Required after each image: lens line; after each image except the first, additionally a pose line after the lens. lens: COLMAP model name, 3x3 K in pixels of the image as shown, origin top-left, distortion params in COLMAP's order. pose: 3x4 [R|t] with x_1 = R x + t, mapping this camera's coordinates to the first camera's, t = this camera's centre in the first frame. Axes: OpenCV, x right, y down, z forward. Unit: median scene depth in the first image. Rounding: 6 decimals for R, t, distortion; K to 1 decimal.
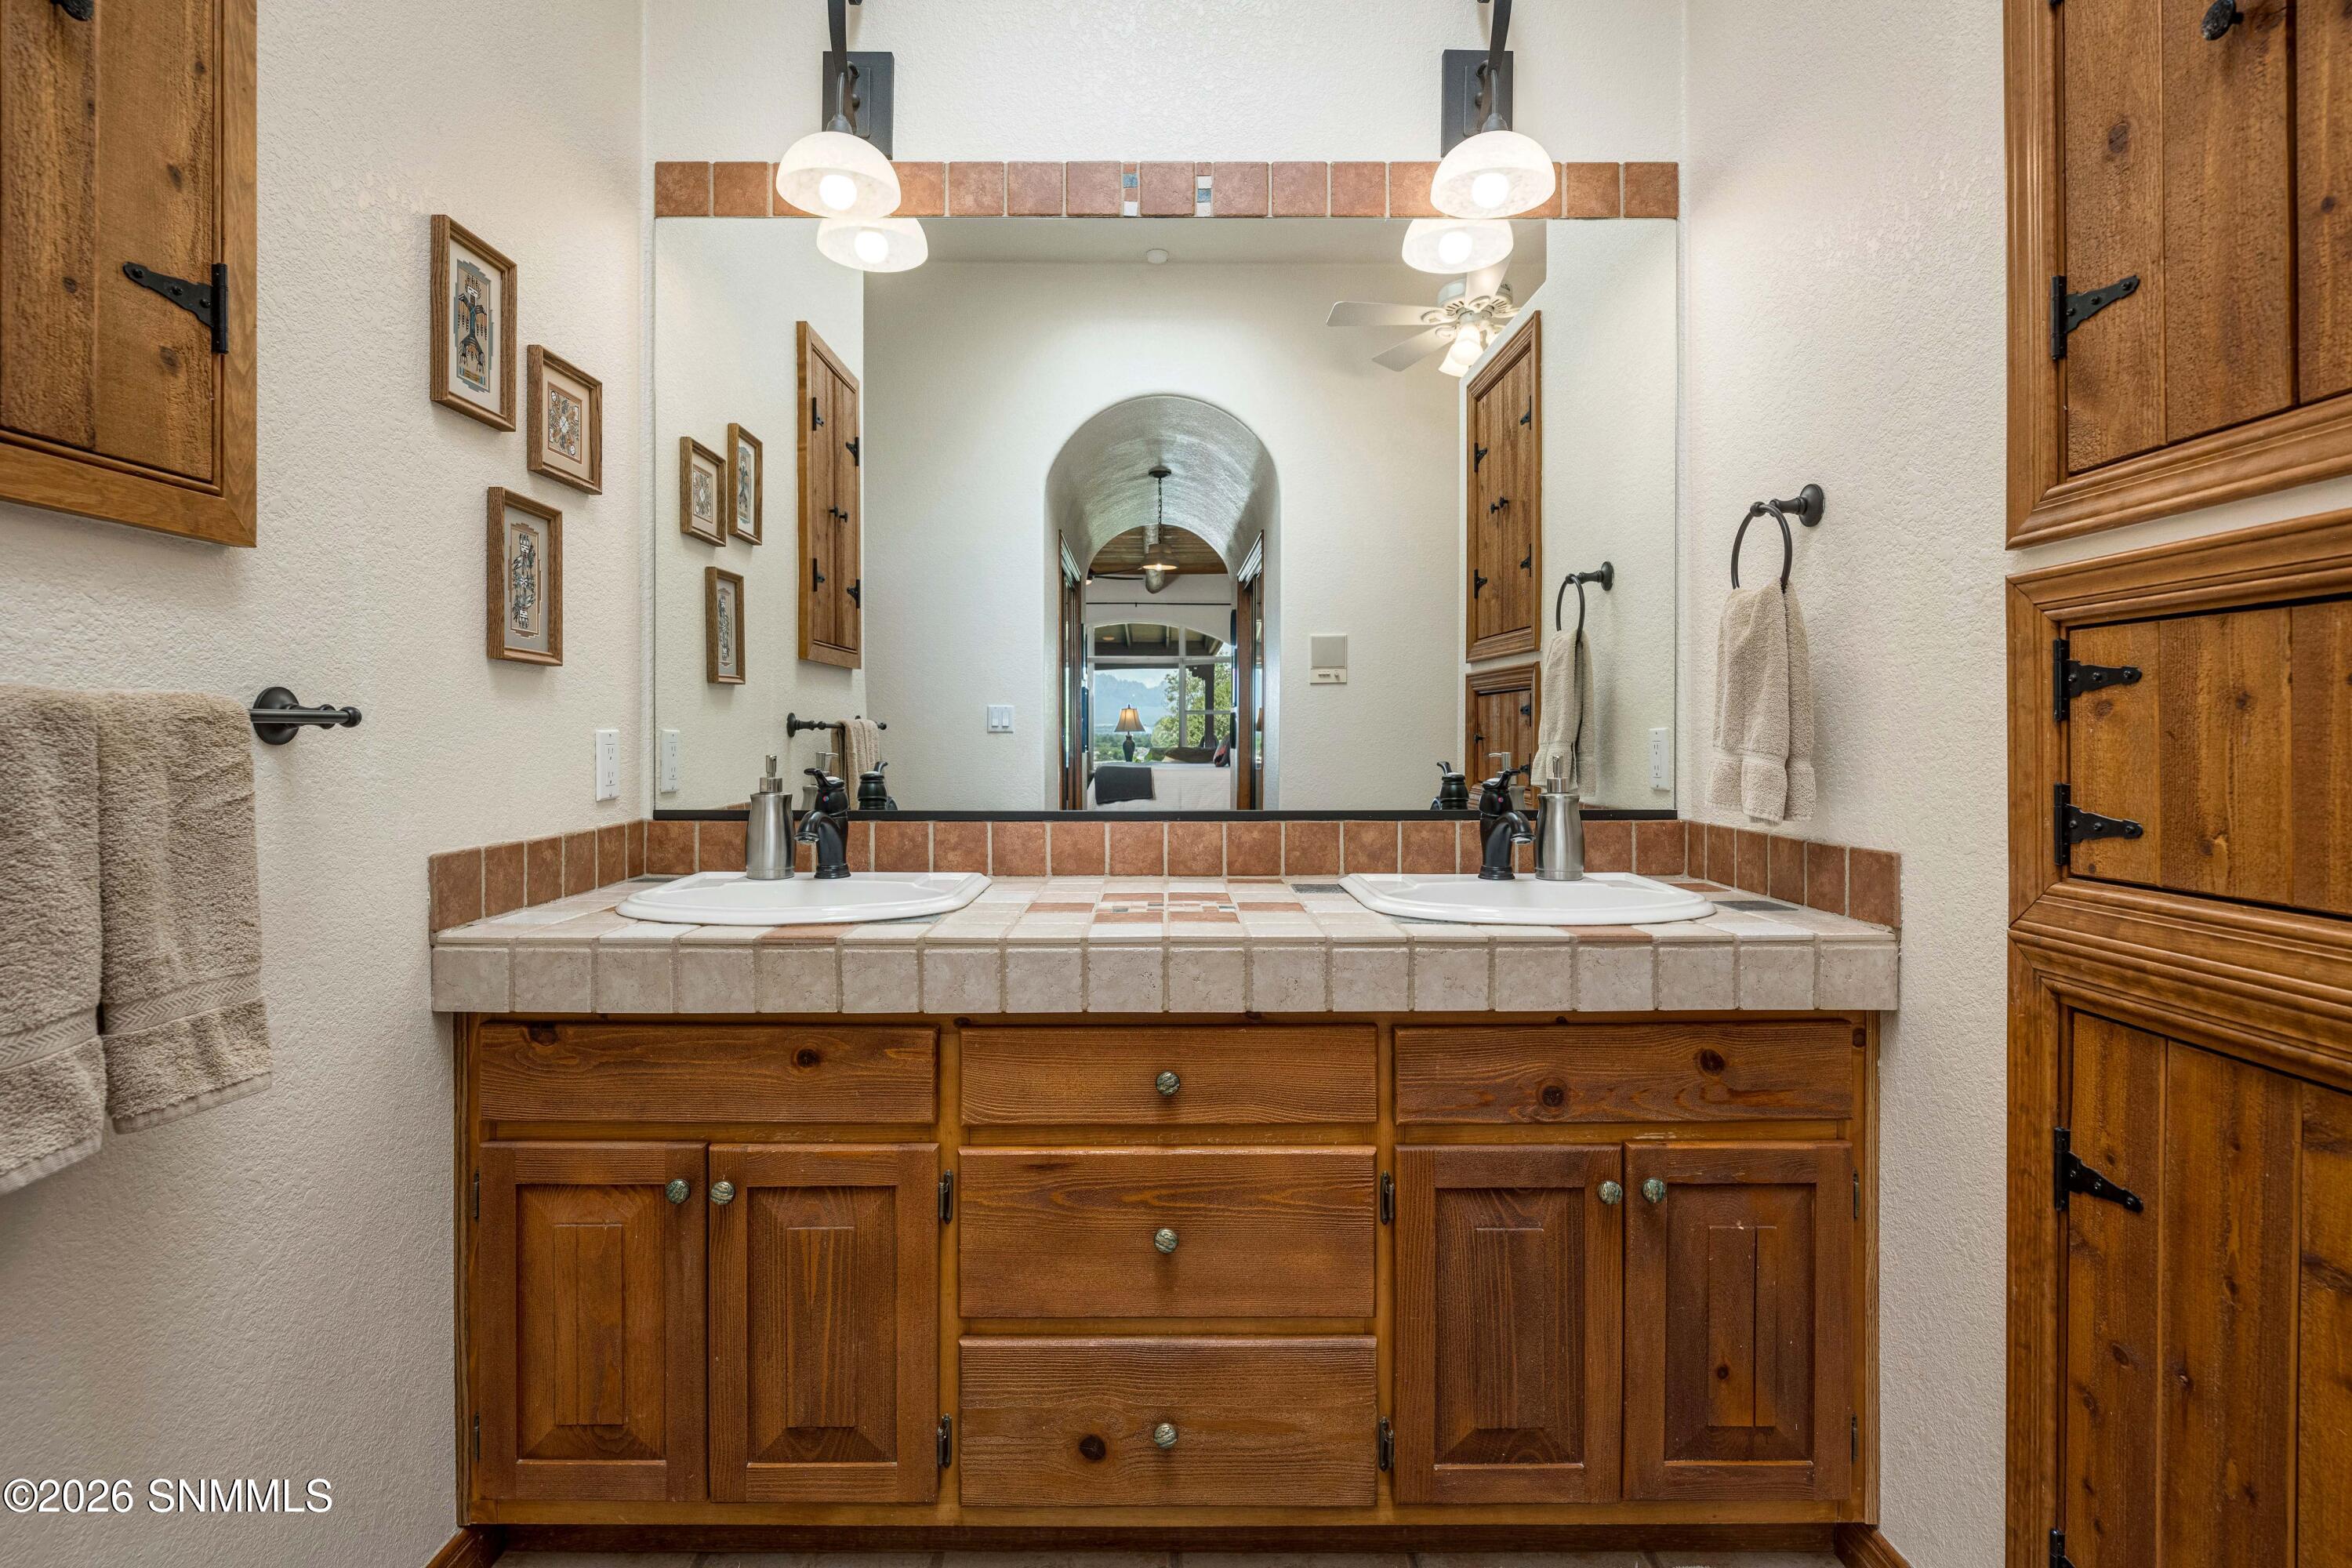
lens RADIAL K [[1159.1, 0, 1175.0], [0, 1159.1, 732.4], [0, 0, 1]] dist [-0.002819, 0.000179]
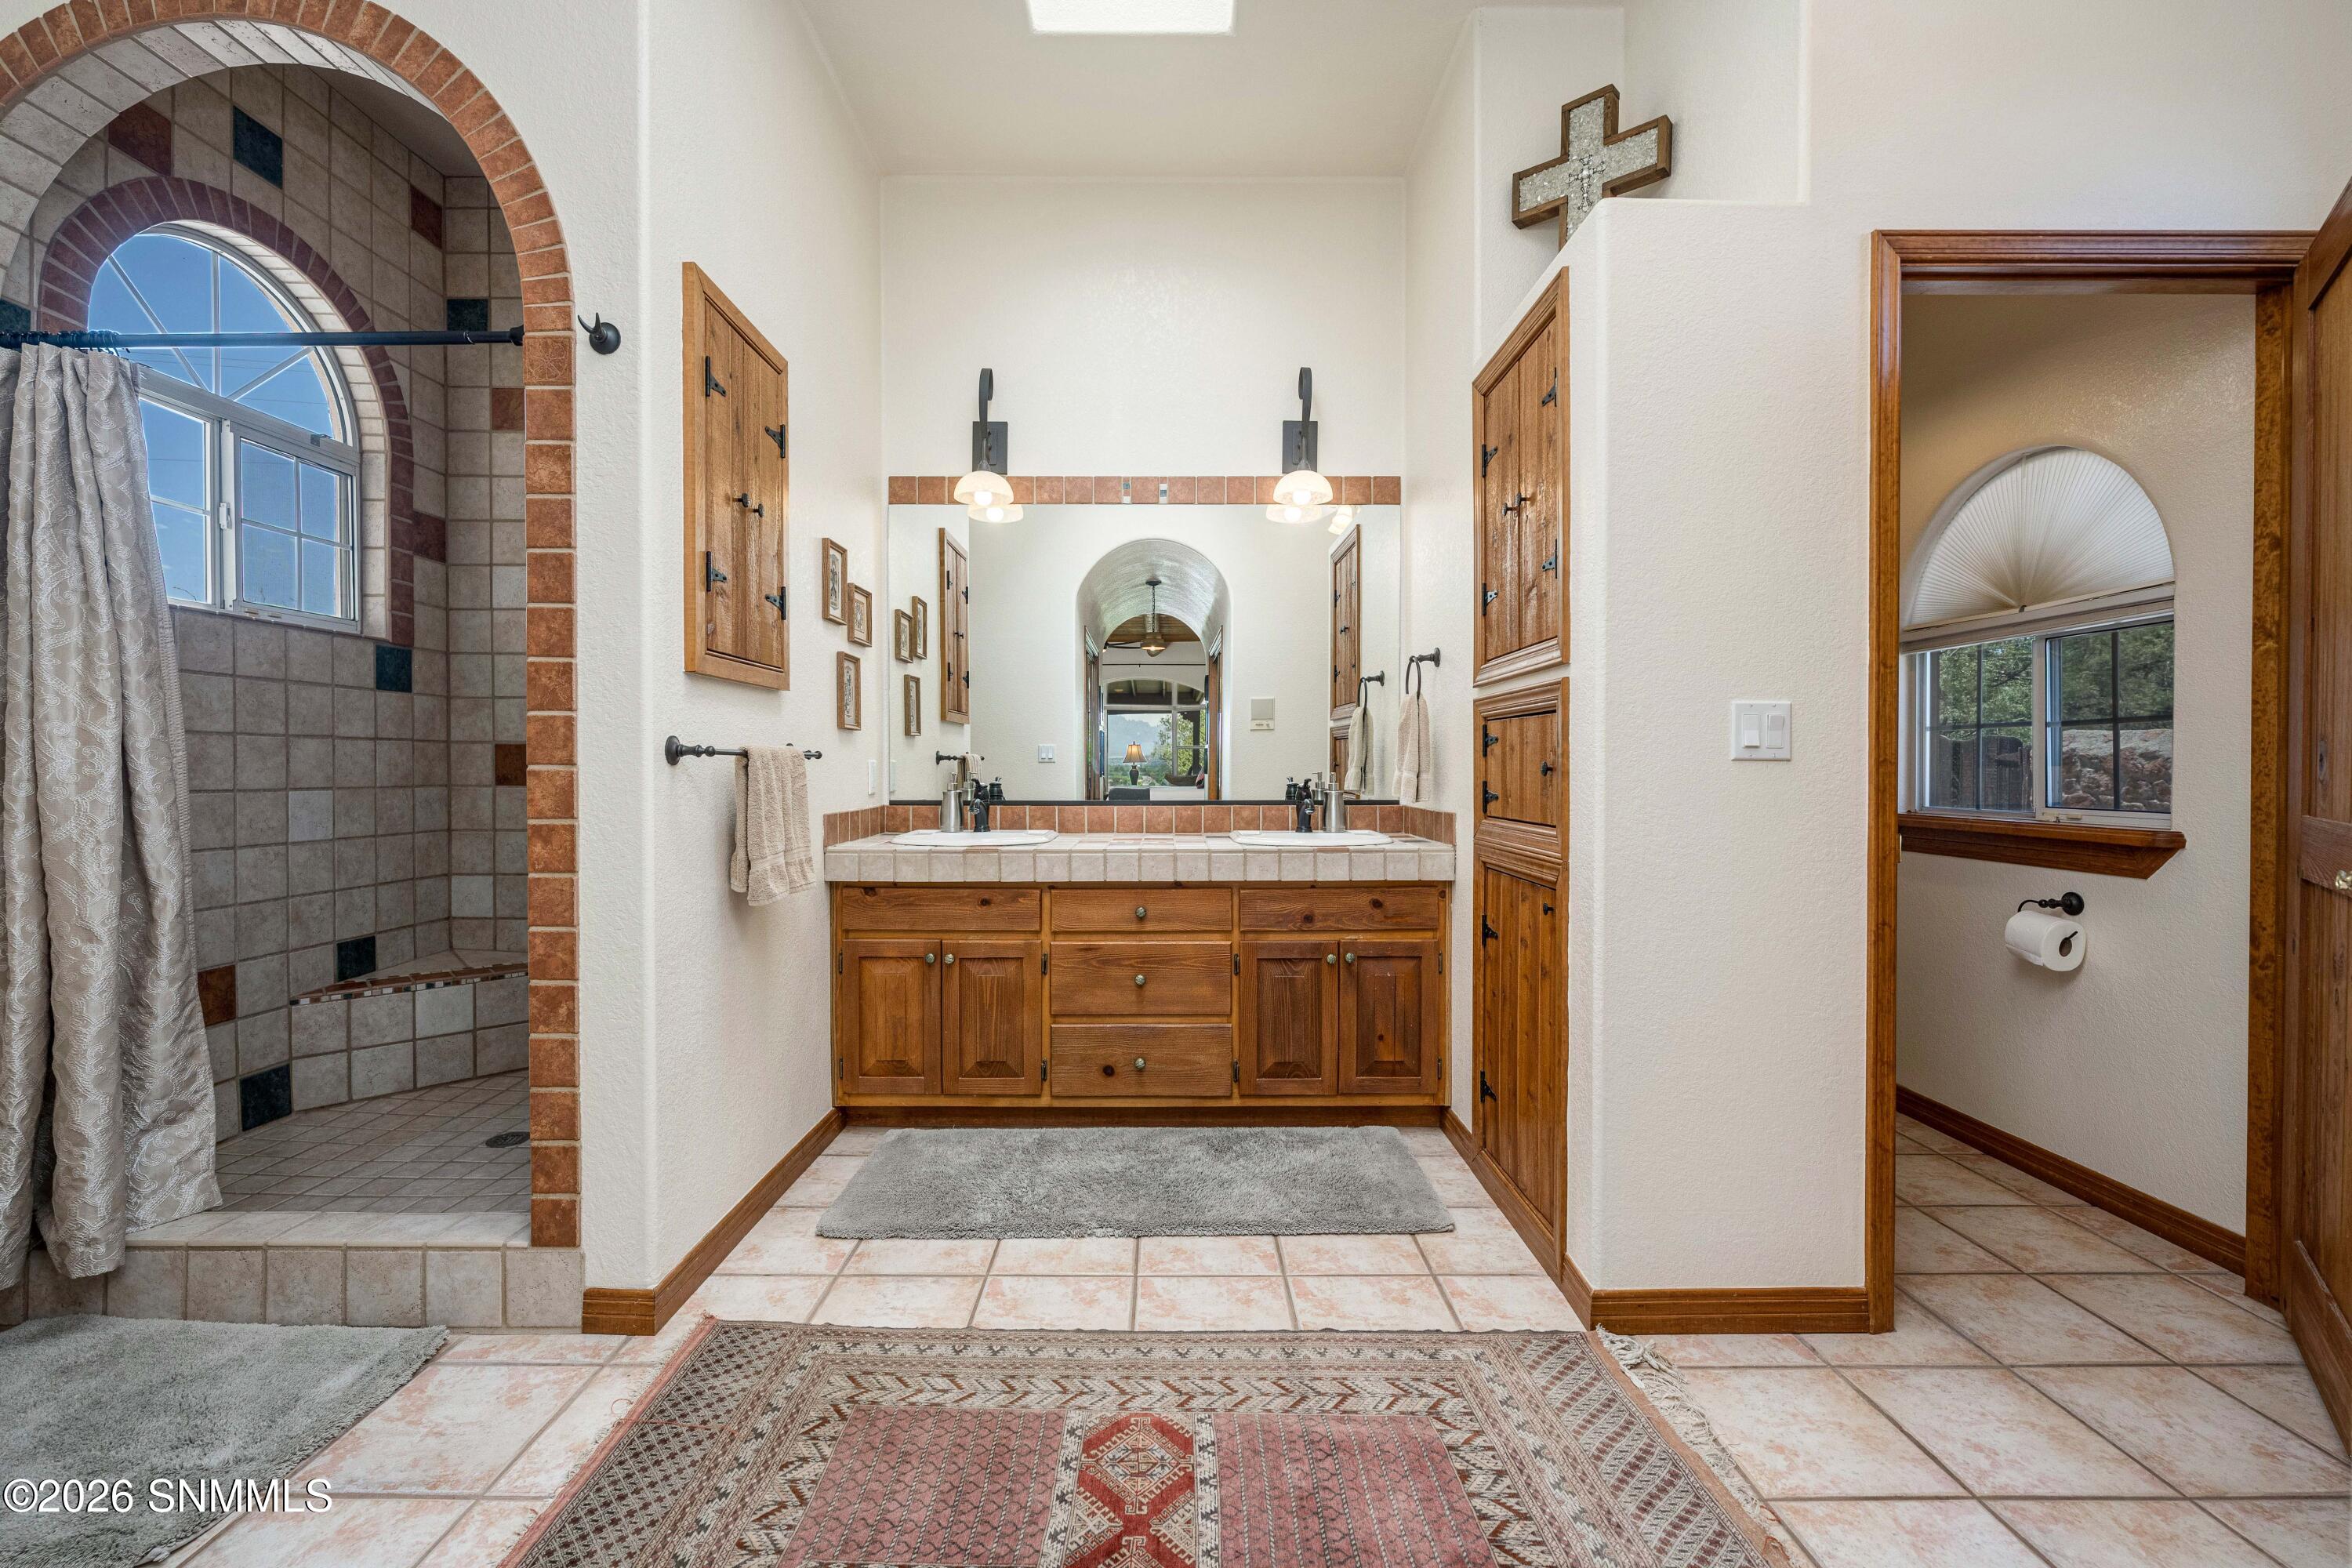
lens RADIAL K [[988.0, 0, 1175.5], [0, 988.0, 774.2], [0, 0, 1]] dist [-0.002560, -0.000643]
pose [[1.000000, -0.000546, -0.000719, 0.063914], [0.000554, 0.999942, 0.010781, 0.004962], [0.000713, -0.010782, 0.999942, -0.962520]]
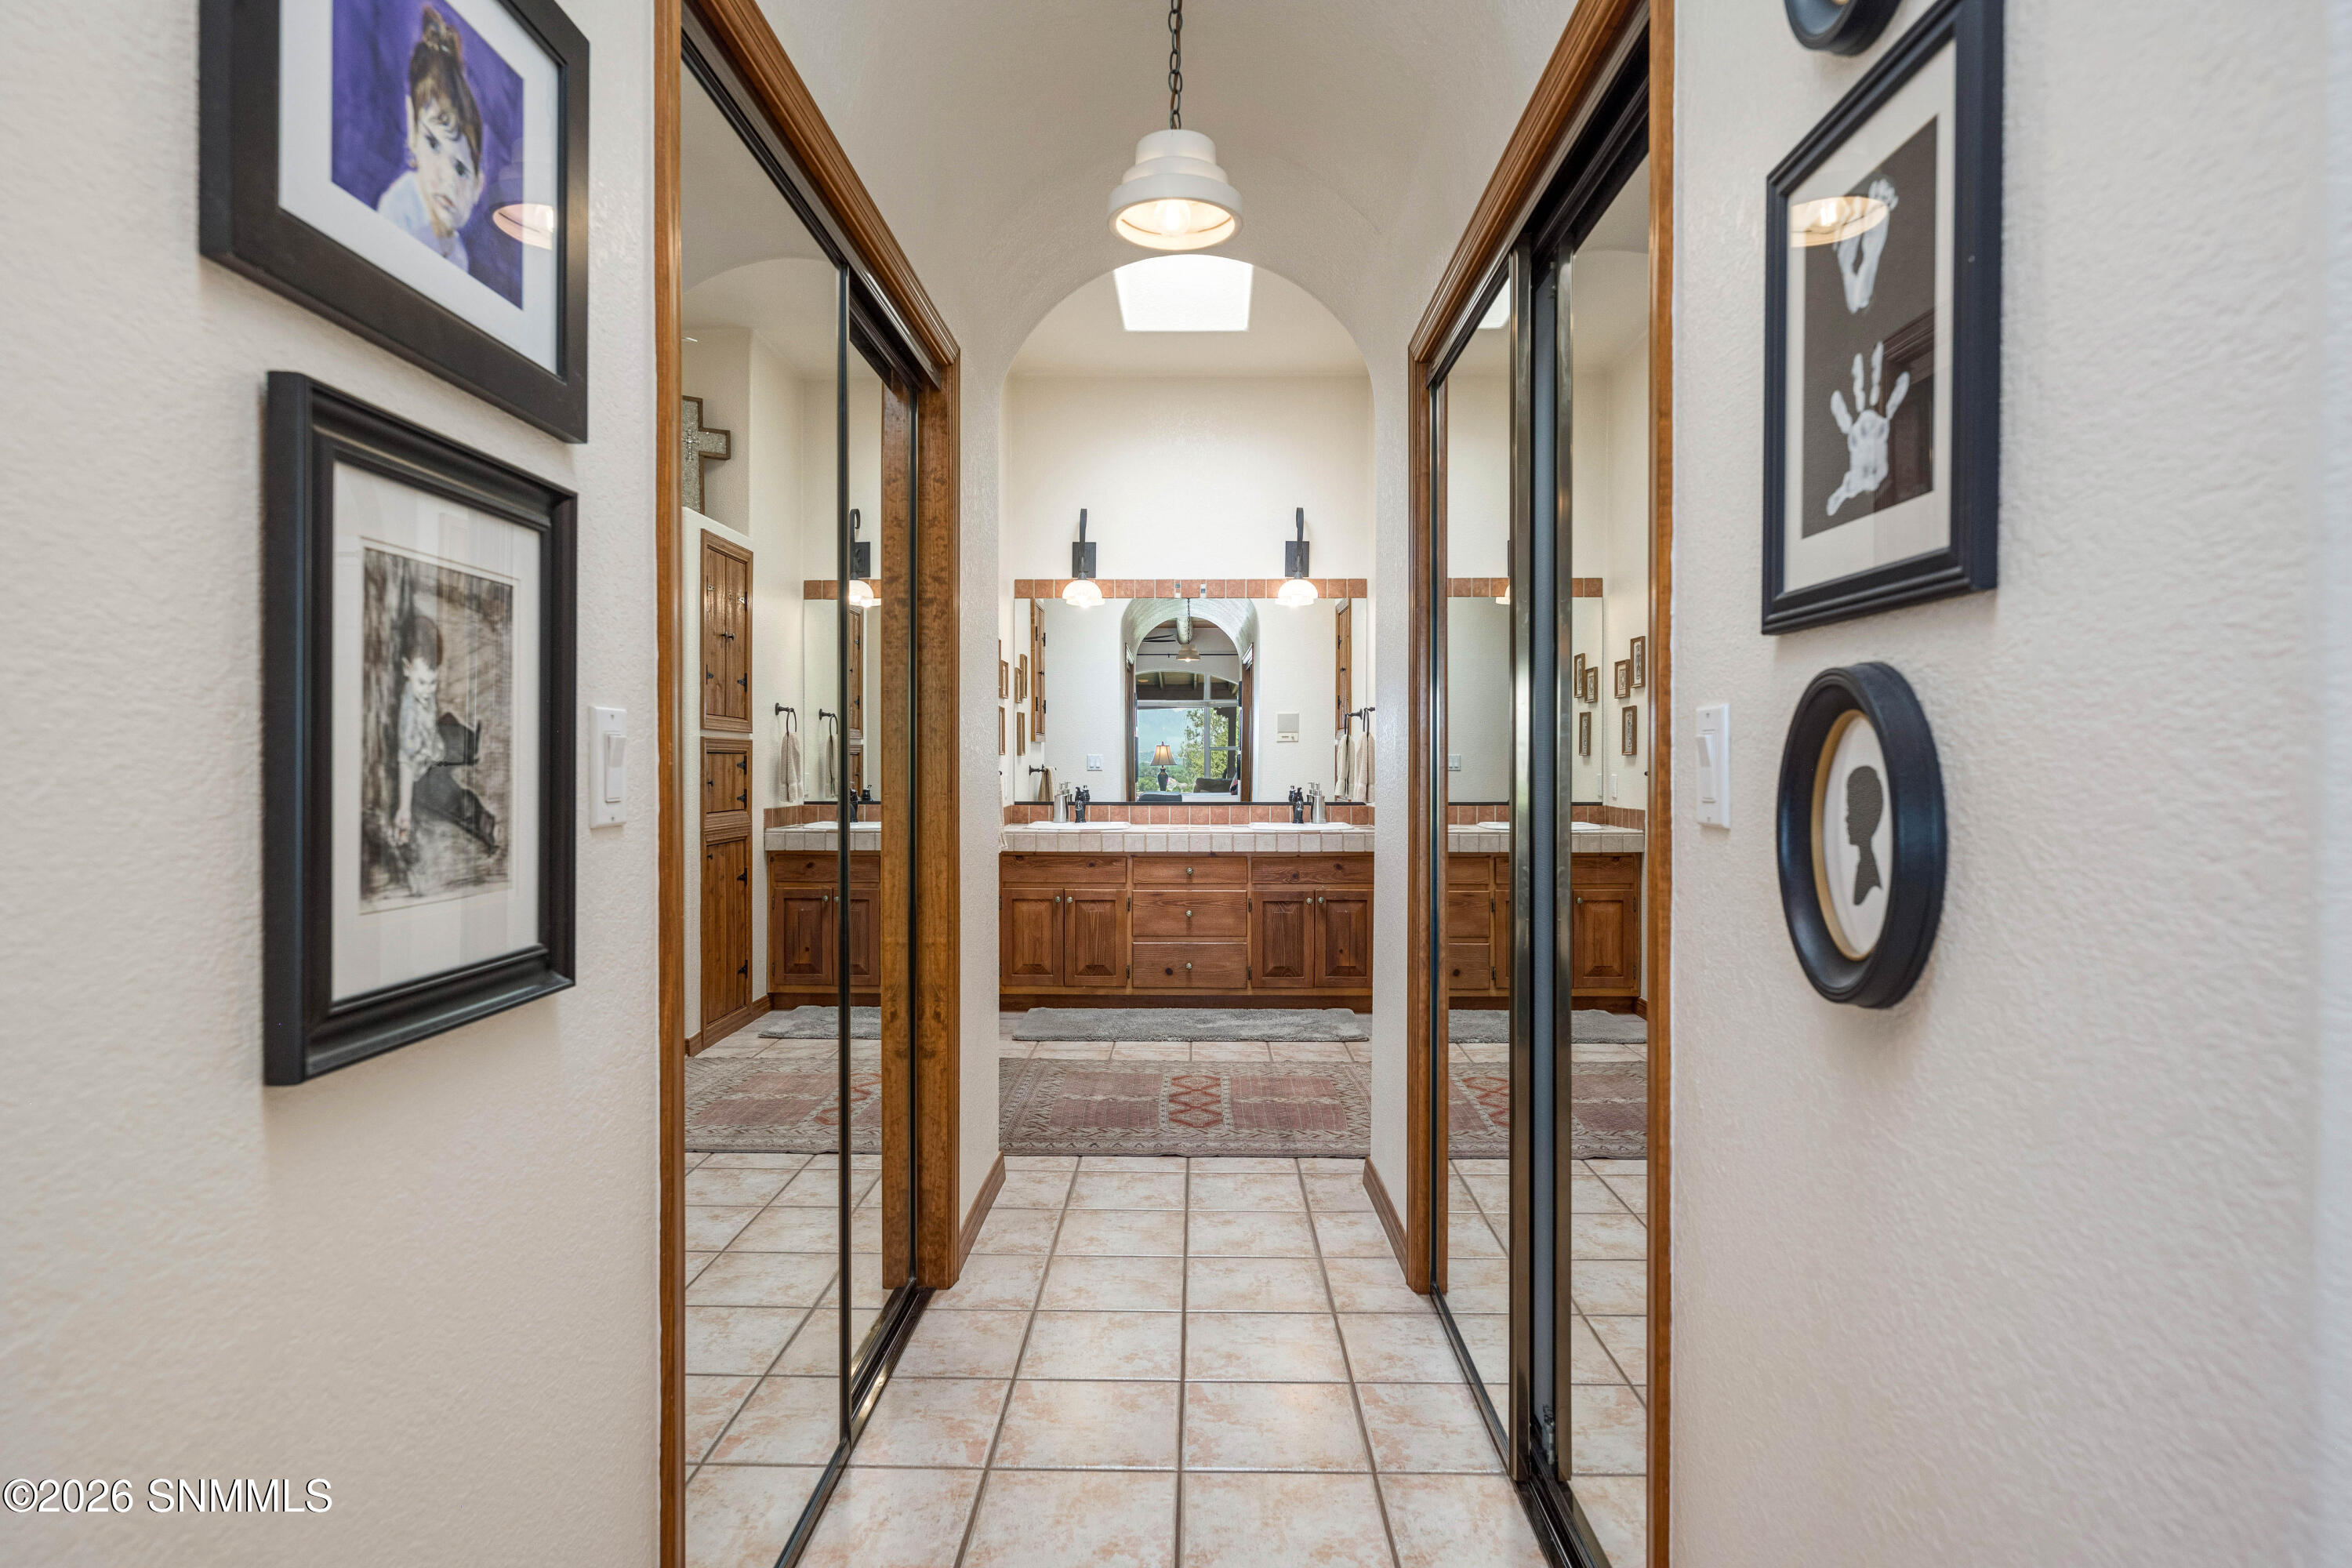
lens RADIAL K [[1396.7, 0, 1178.6], [0, 1396.7, 774.5], [0, 0, 1]] dist [-0.000524, 0.000016]
pose [[0.999796, 0.001577, -0.020128, 0.047174], [-0.001339, 0.999929, 0.011799, -0.057592], [0.020145, -0.011770, 0.999728, -3.403252]]
